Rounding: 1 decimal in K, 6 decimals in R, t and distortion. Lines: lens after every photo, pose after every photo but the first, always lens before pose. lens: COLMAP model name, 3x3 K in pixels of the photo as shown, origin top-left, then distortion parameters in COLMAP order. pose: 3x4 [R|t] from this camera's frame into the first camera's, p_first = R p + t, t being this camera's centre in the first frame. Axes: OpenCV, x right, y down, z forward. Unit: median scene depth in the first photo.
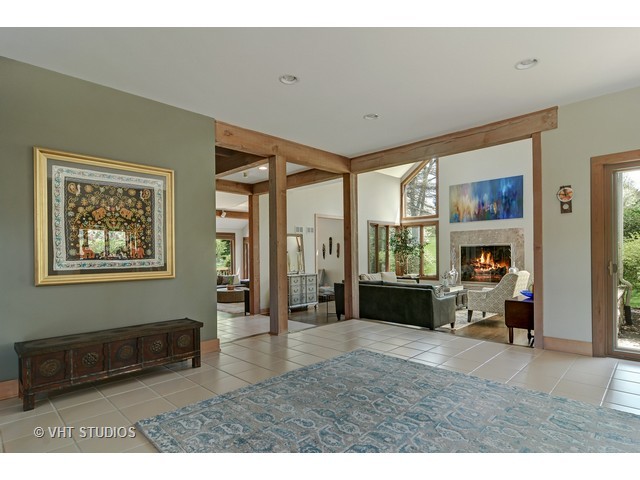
lens RADIAL K [[352.5, 0, 320.0], [0, 352.5, 240.0], [0, 0, 1]] dist [-0.000763, -0.000198]
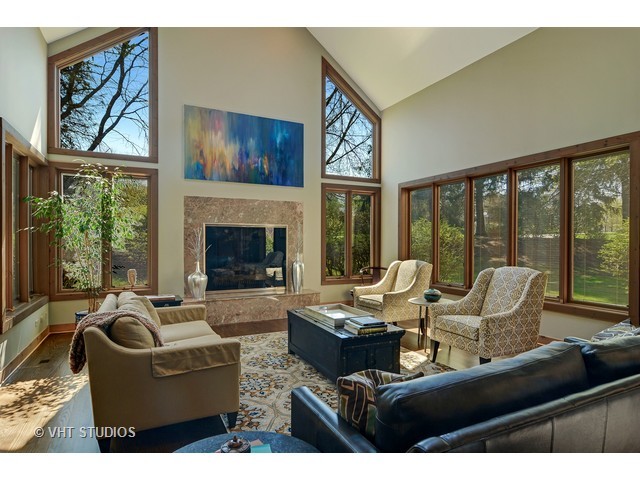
lens RADIAL K [[352.5, 0, 320.0], [0, 352.5, 240.0], [0, 0, 1]] dist [-0.000763, -0.000198]
pose [[0.337510, 0.006247, 0.941301, -0.042439], [-0.046206, 0.998883, 0.009938, 0.027098], [-0.940187, -0.046848, 0.337421, 0.683025]]
